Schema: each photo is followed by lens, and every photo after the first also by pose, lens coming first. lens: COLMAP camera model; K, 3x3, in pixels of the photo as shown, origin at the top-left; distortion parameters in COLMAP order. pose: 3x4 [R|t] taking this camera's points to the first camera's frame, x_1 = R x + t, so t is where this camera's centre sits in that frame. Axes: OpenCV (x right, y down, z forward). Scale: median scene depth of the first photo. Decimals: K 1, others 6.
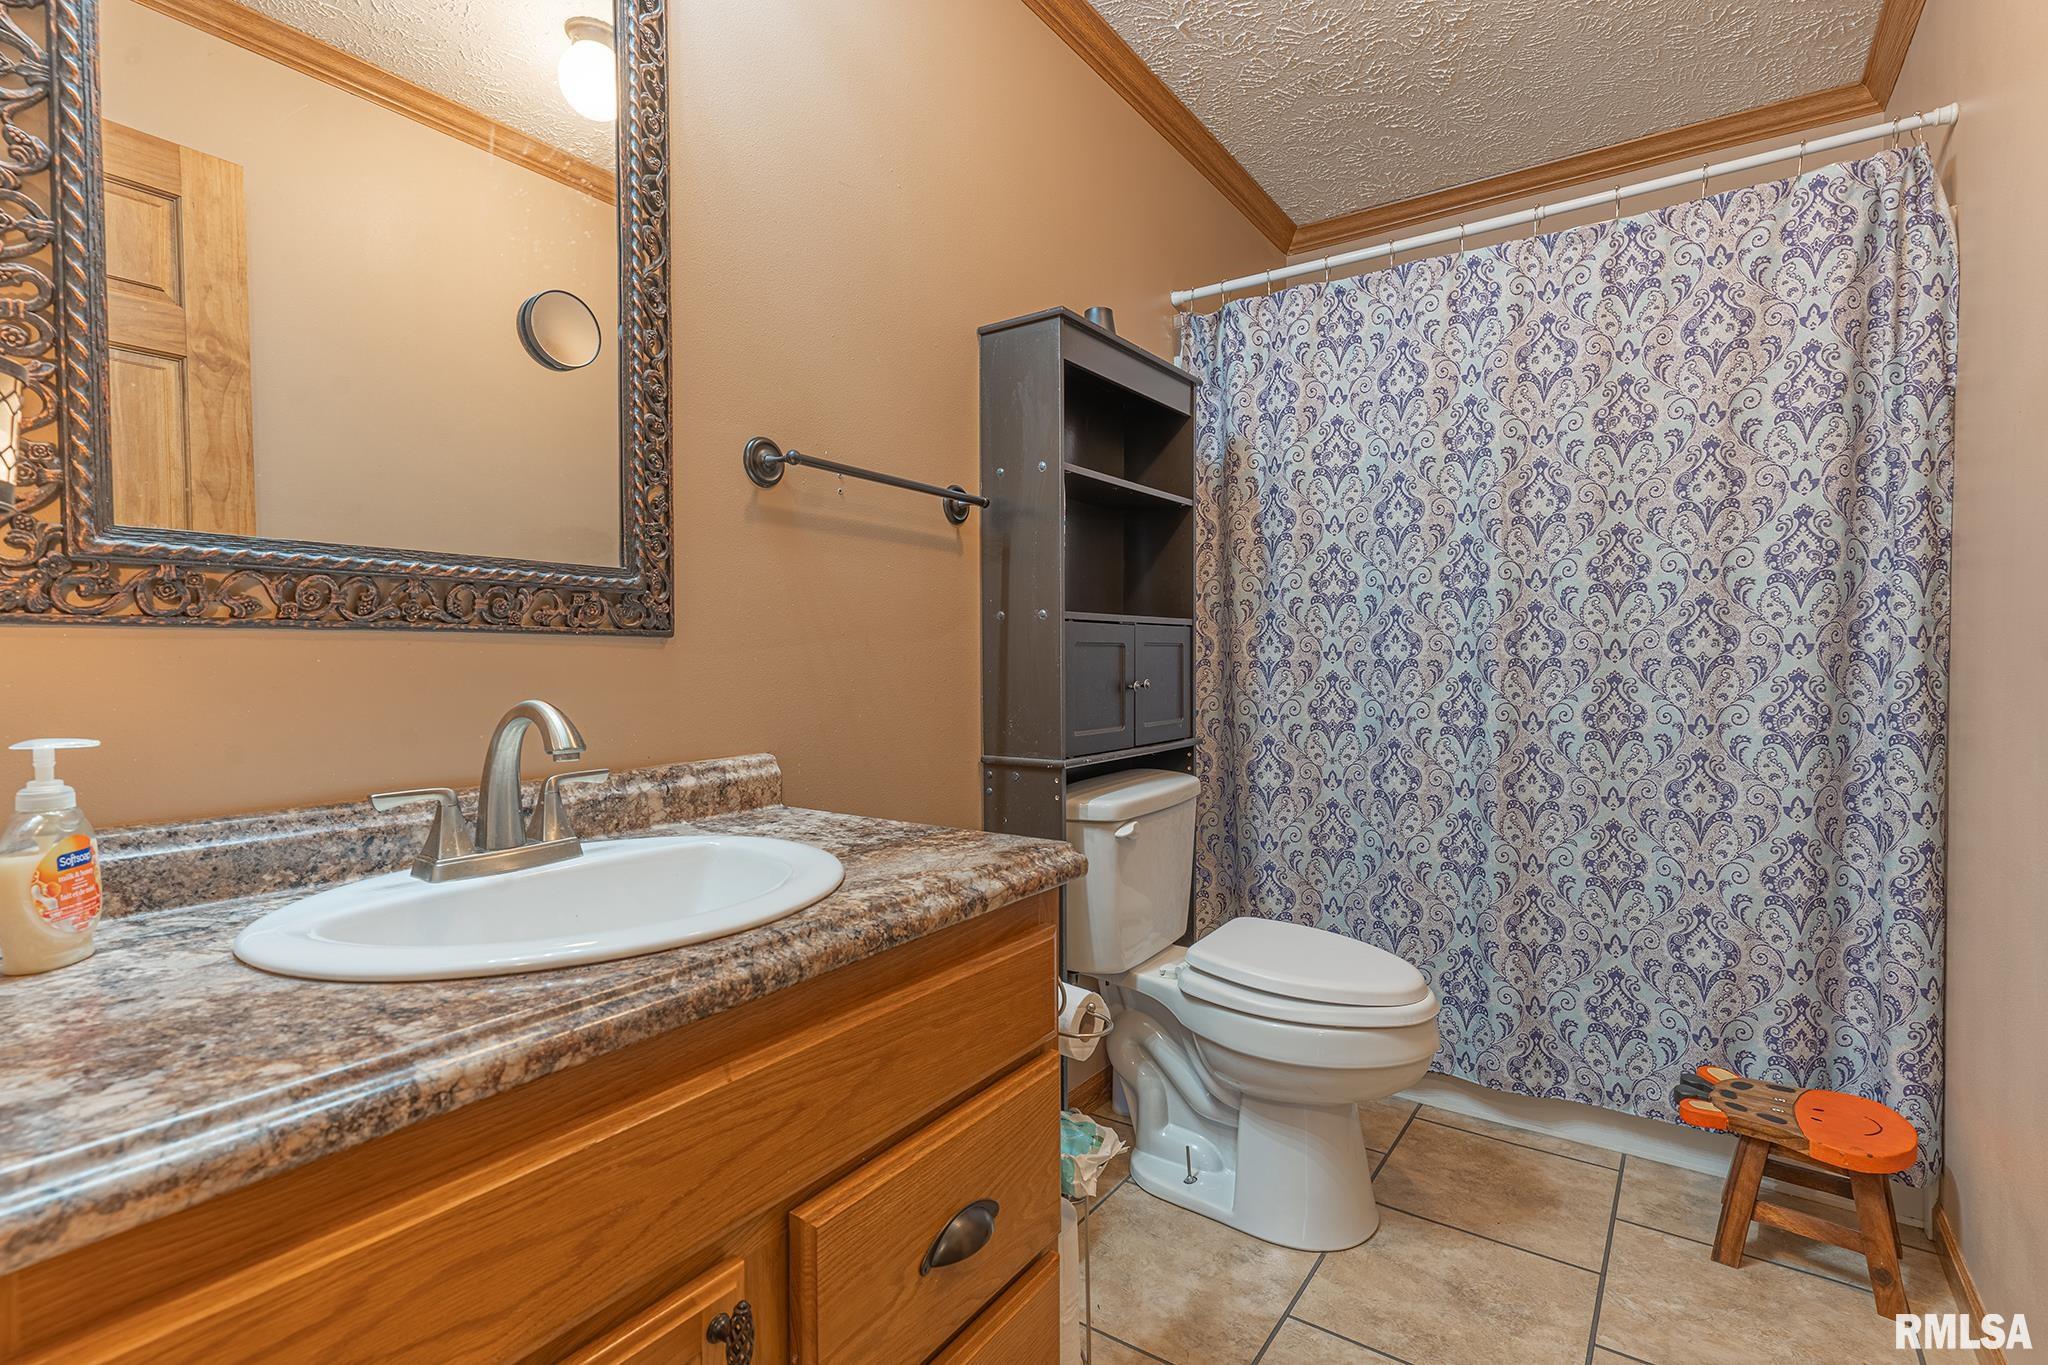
lens RADIAL K [[974.6, 0, 1022.7], [0, 974.6, 681.4], [0, 0, 1]] dist [0.002177, -0.000249]
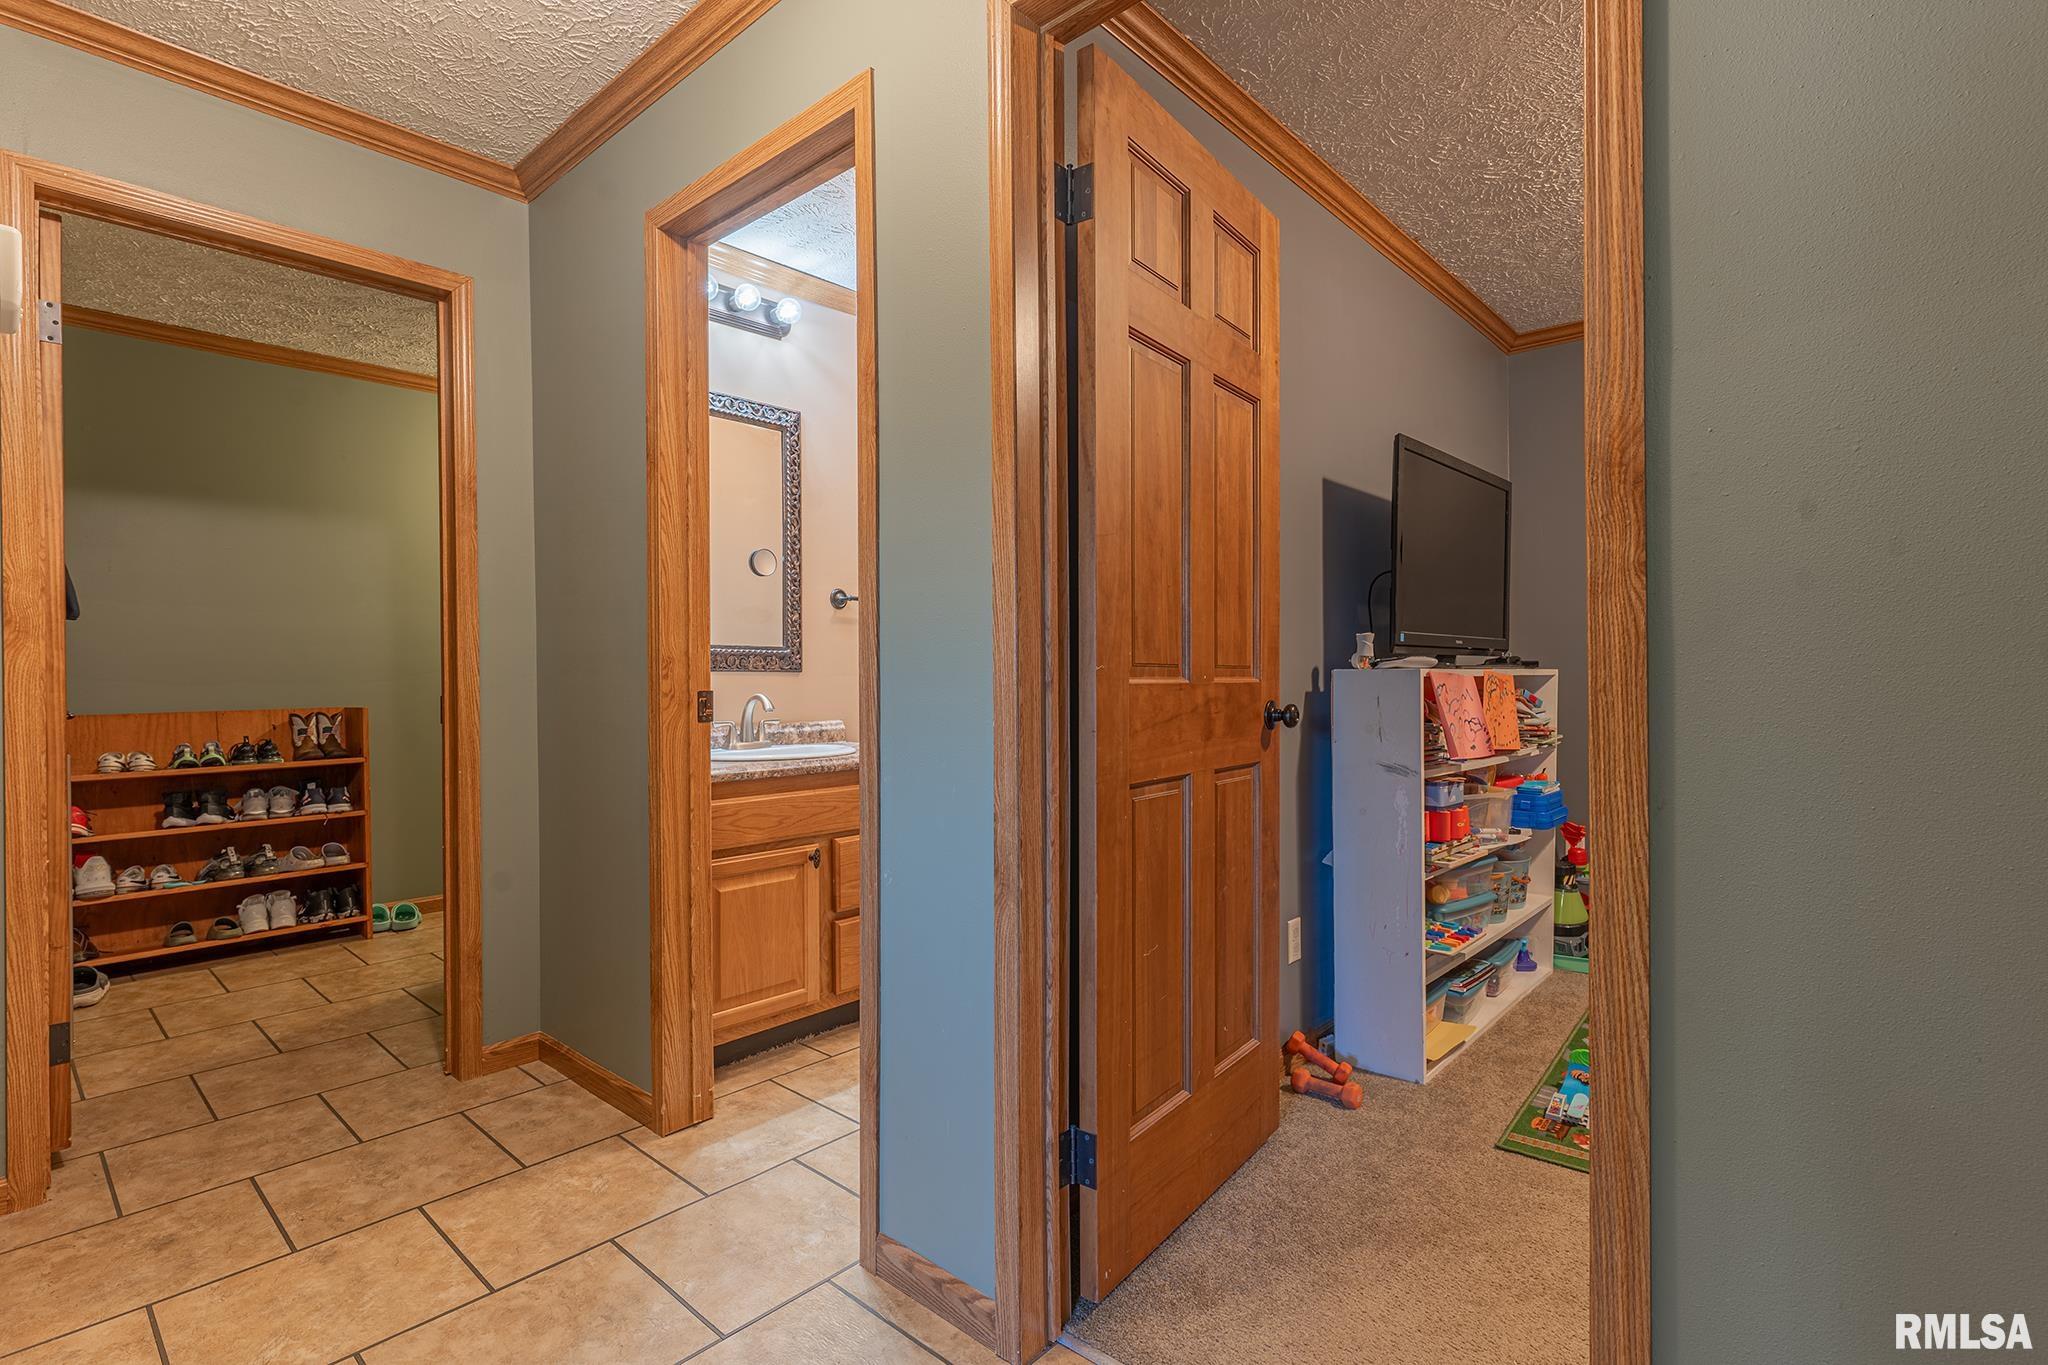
lens RADIAL K [[974.6, 0, 1022.7], [0, 974.6, 681.4], [0, 0, 1]] dist [0.002177, -0.000249]
pose [[0.992034, -0.004179, -0.125902, 0.575639], [0.001528, 0.999775, -0.021146, 0.036270], [0.125963, 0.020785, 0.991817, -1.565518]]
